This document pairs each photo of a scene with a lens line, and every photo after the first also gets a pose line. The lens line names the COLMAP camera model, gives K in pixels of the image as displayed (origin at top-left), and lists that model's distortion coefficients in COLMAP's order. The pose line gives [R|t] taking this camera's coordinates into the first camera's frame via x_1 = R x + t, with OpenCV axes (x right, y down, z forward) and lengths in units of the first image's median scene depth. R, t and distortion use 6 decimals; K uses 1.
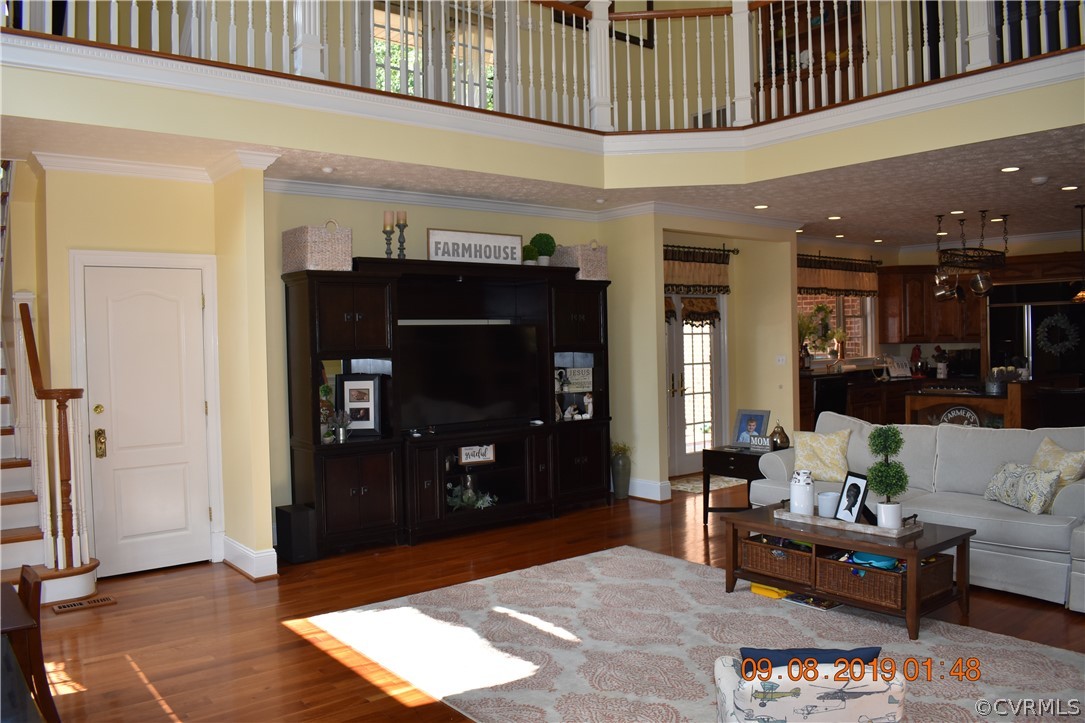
lens RADIAL K [[844.6, 0, 544.0], [0, 844.6, 362.1], [0, 0, 1]] dist [-0.094973, 0.015070]
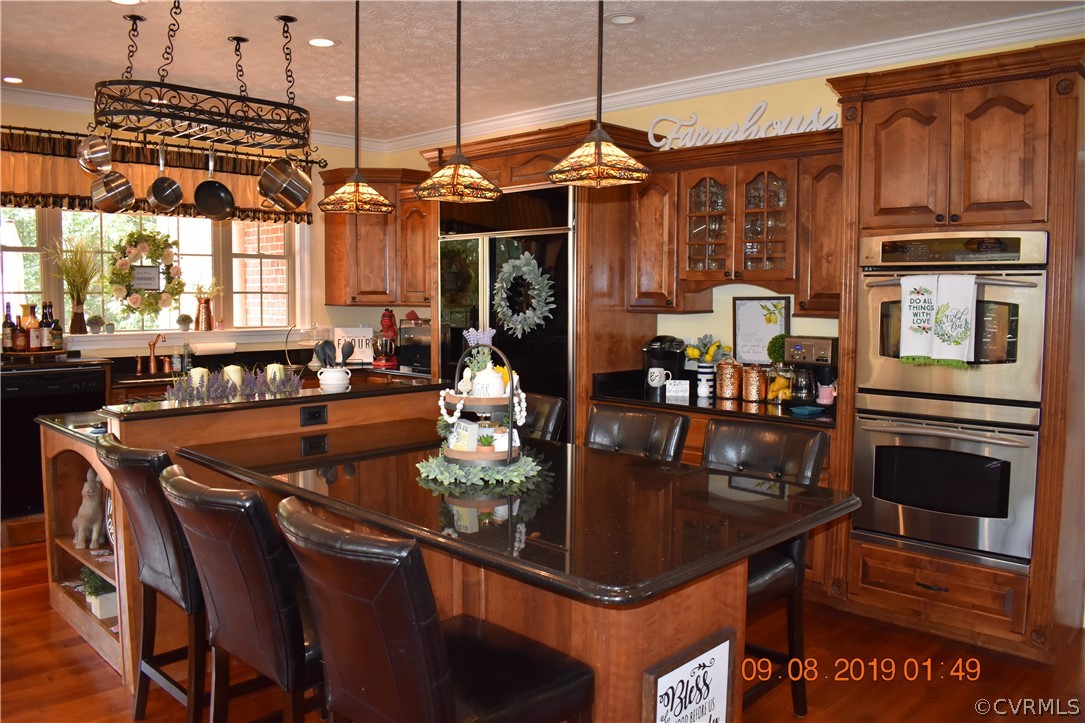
lens RADIAL K [[844.6, 0, 542.6], [0, 844.6, 363.4], [0, 0, 1]] dist [-0.094973, 0.015070]
pose [[0.992702, 0.019693, 0.118973, 0.741808], [-0.026198, 0.998231, 0.053363, -0.025604], [-0.117712, -0.056091, 0.991462, 0.611402]]
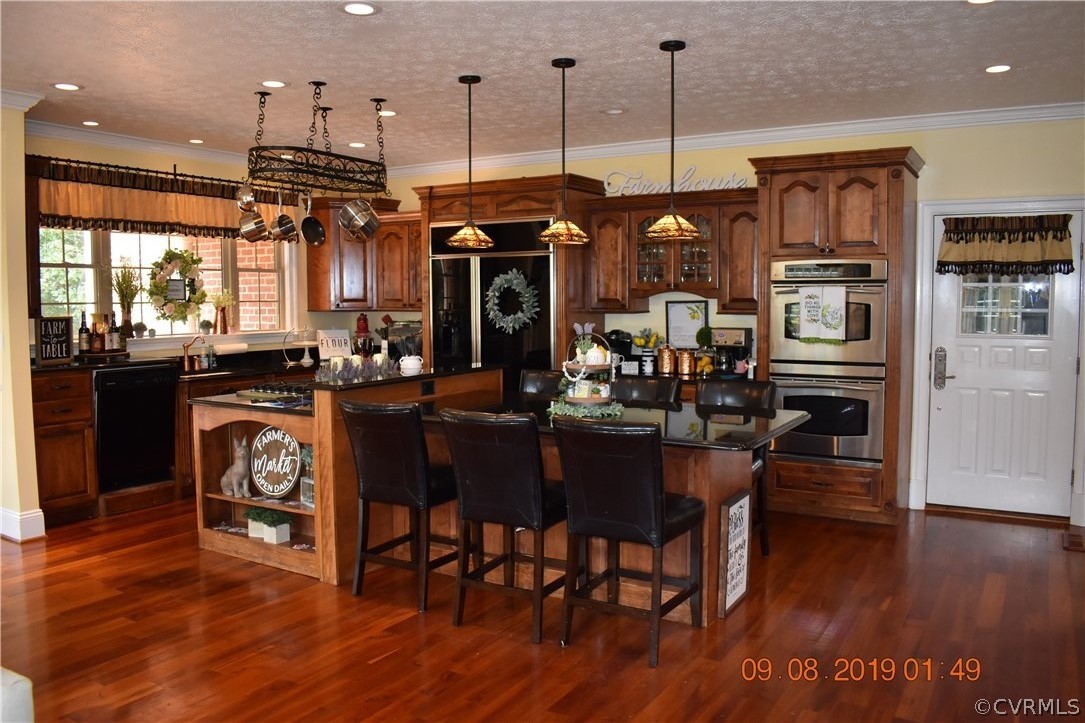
lens RADIAL K [[844.6, 0, 540.9], [0, 844.6, 364.8], [0, 0, 1]] dist [-0.094973, 0.015070]
pose [[0.939495, -0.006904, 0.342494, 0.530344], [-0.009830, 0.998842, 0.047099, -0.018994], [-0.342422, -0.047616, 0.938339, 0.434252]]
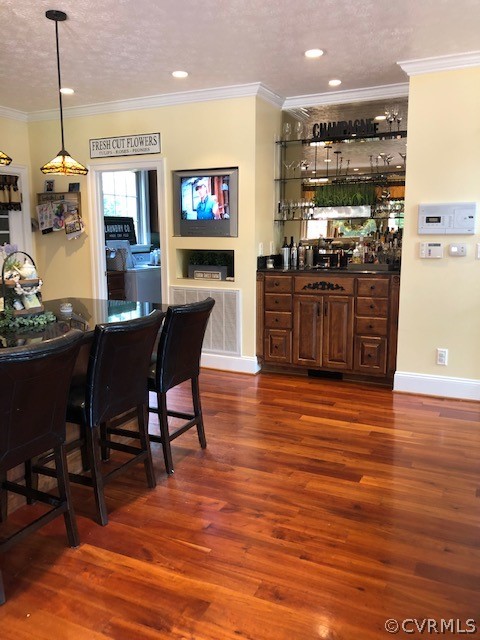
lens RADIAL K [[524.9, 0, 240.1], [0, 524.9, 319.7], [0, 0, 1]] dist [0.019286, -0.037658]
pose [[-0.434418, -0.125834, 0.891878, 0.325328], [0.039023, 0.986634, 0.158210, -0.018596], [-0.899866, 0.103533, -0.423701, 0.990102]]
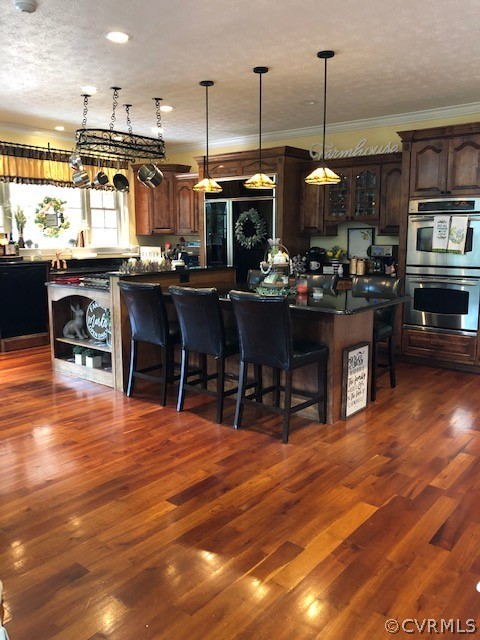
lens RADIAL K [[524.9, 0, 243.9], [0, 524.9, 316.9], [0, 0, 1]] dist [0.019286, -0.037658]
pose [[0.977214, -0.009111, 0.212059, 0.603402], [-0.018063, 0.991884, 0.125854, -0.006108], [-0.211485, -0.126817, 0.969119, 0.396978]]
